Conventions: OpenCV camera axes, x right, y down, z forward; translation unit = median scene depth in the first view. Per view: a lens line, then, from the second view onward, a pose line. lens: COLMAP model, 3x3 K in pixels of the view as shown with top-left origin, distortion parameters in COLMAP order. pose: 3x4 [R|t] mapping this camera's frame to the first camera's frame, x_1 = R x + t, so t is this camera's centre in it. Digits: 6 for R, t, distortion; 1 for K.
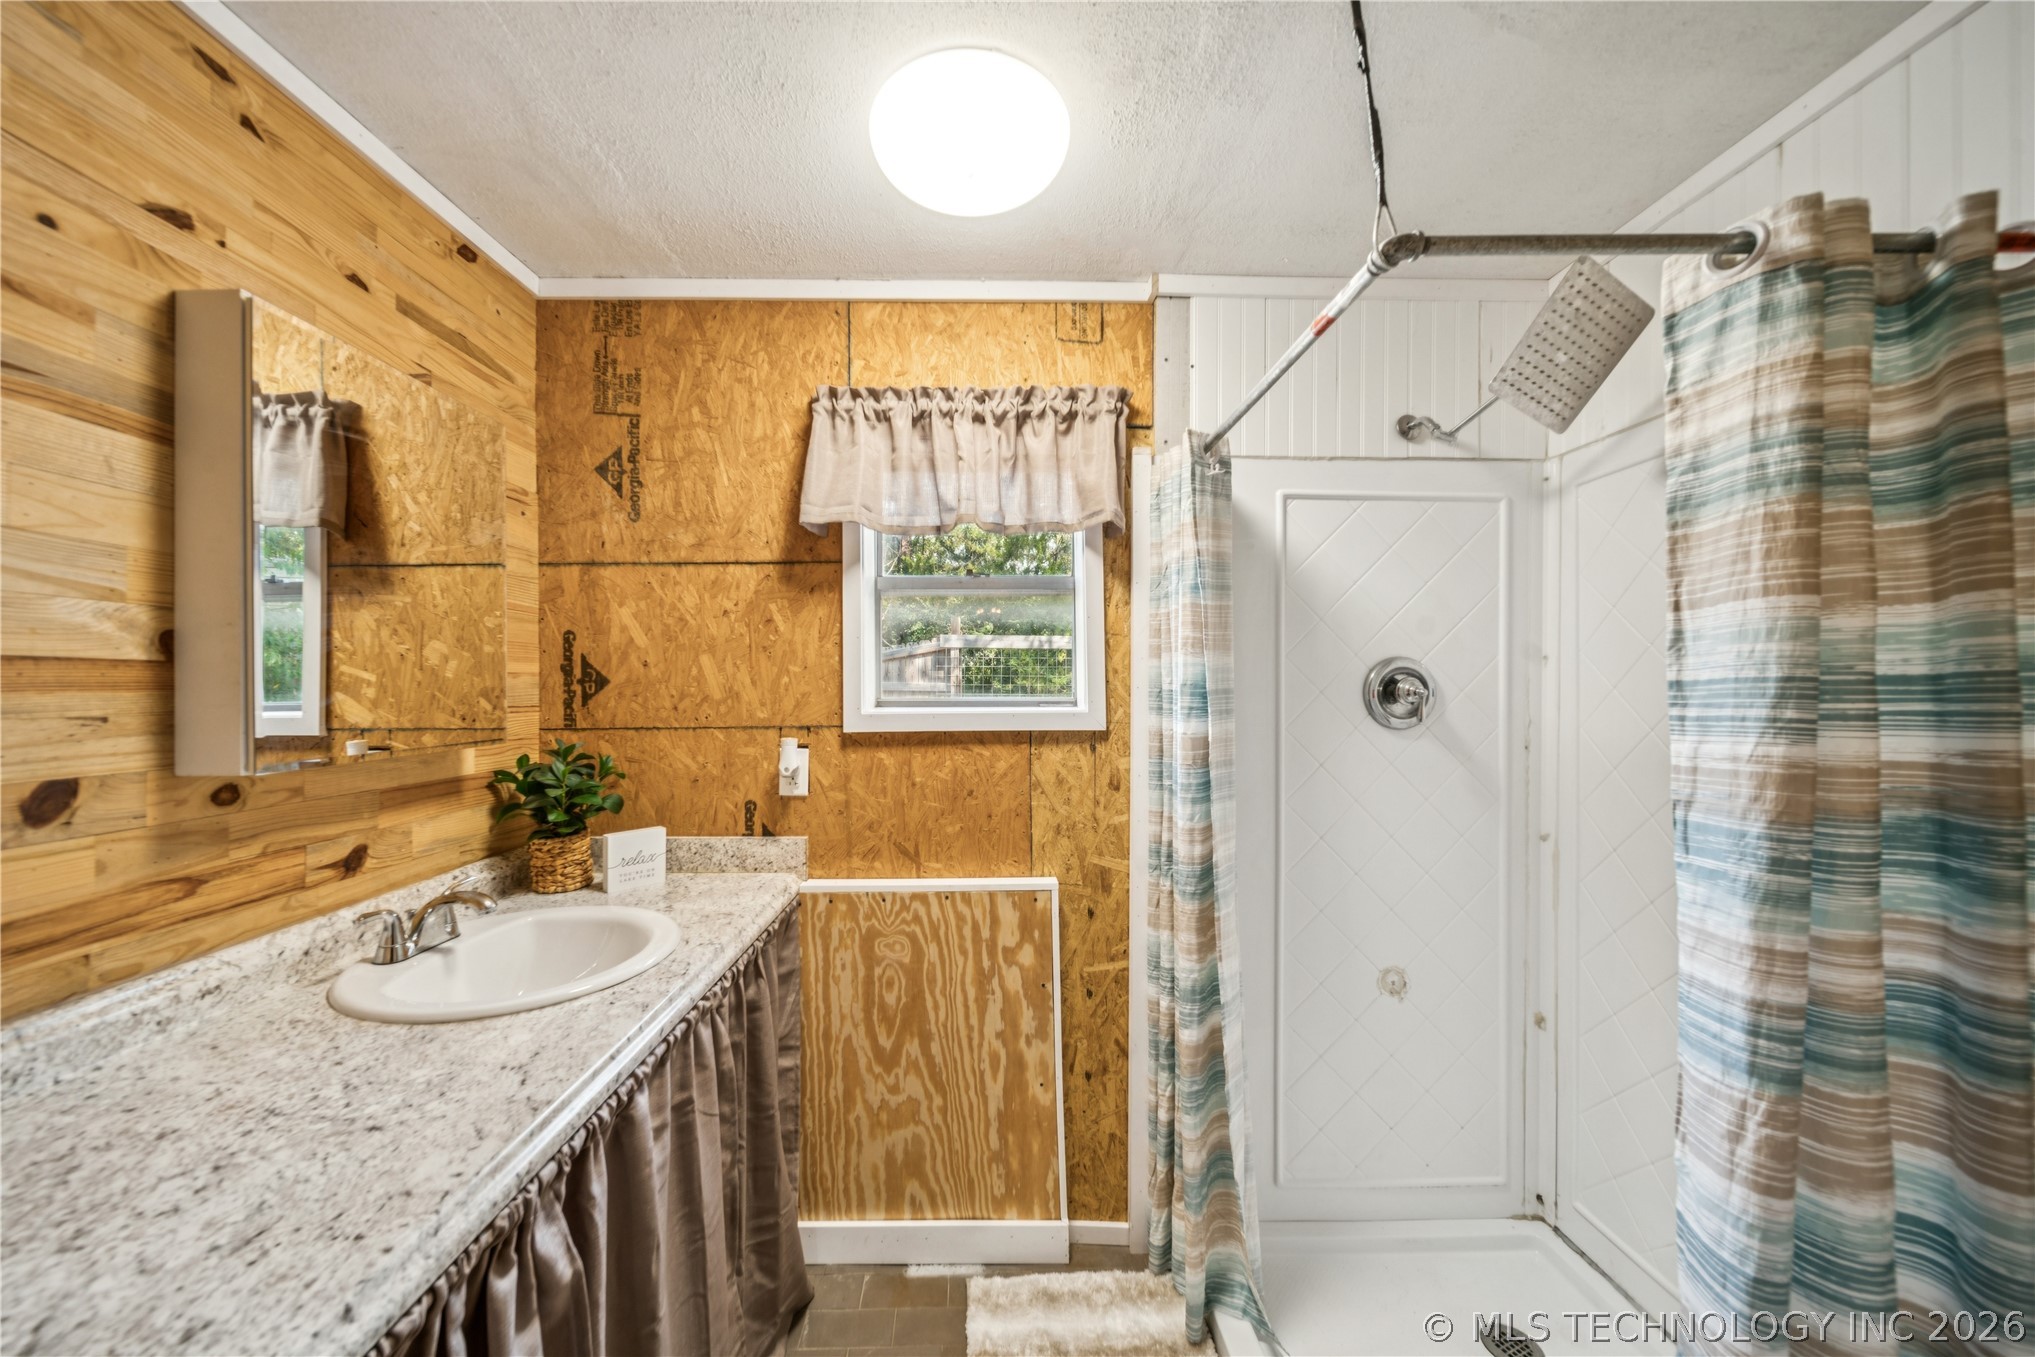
lens RADIAL K [[725.0, 0, 1012.6], [0, 725.0, 692.7], [0, 0, 1]] dist [0.001587, -0.002551]
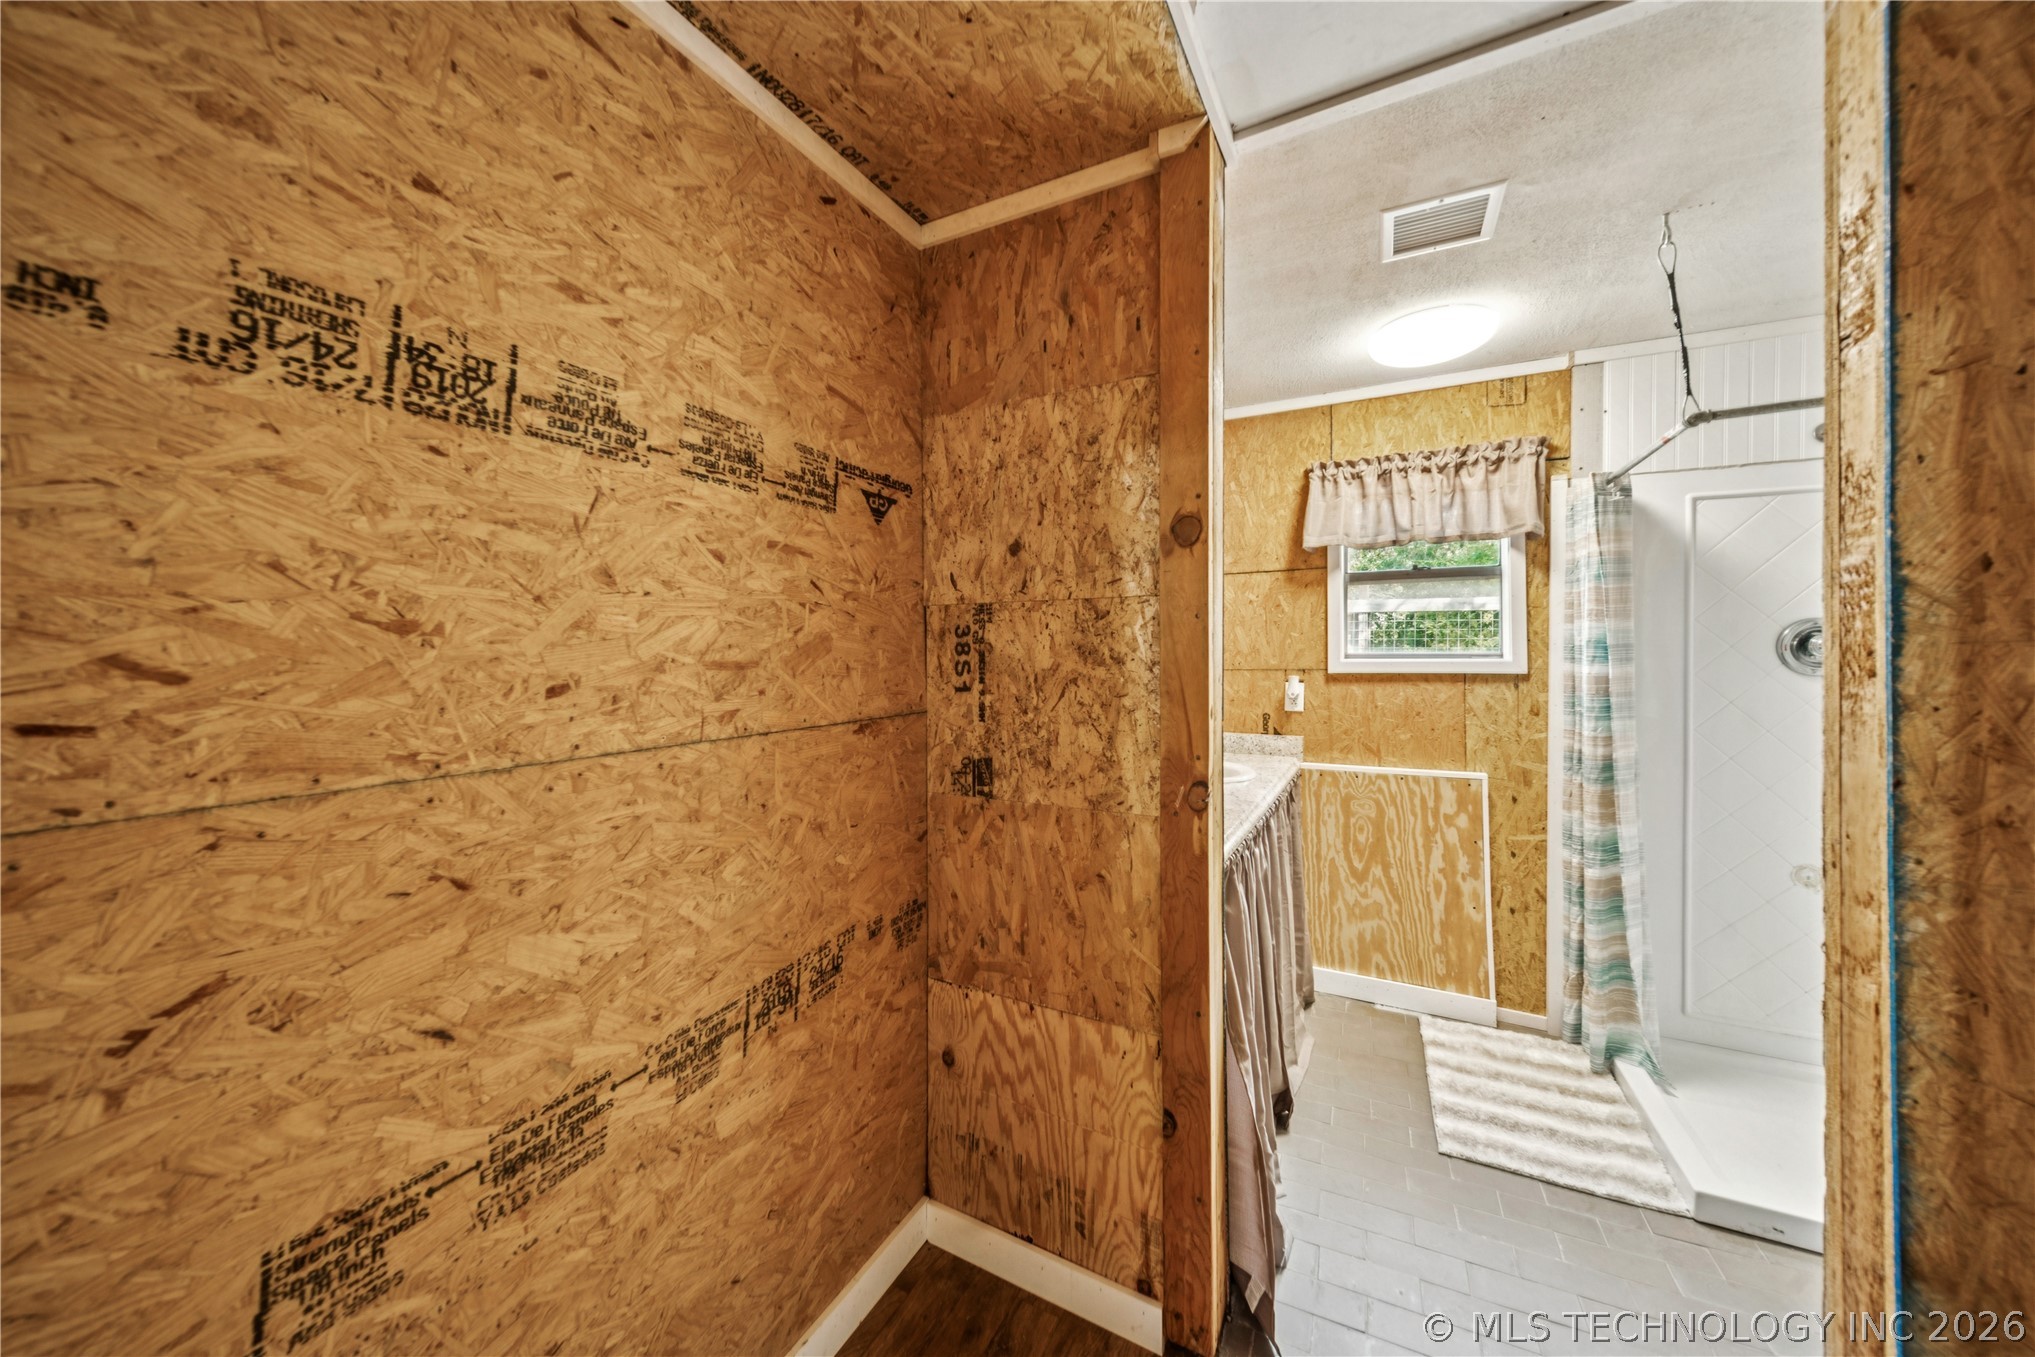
lens RADIAL K [[725.0, 0, 992.6], [0, 725.0, 656.3], [0, 0, 1]] dist [0.001587, -0.002551]
pose [[0.862184, 0.001792, -0.506593, -0.060098], [-0.002771, 0.999995, -0.001179, 0.022032], [0.506588, 0.002420, 0.862185, -0.799357]]
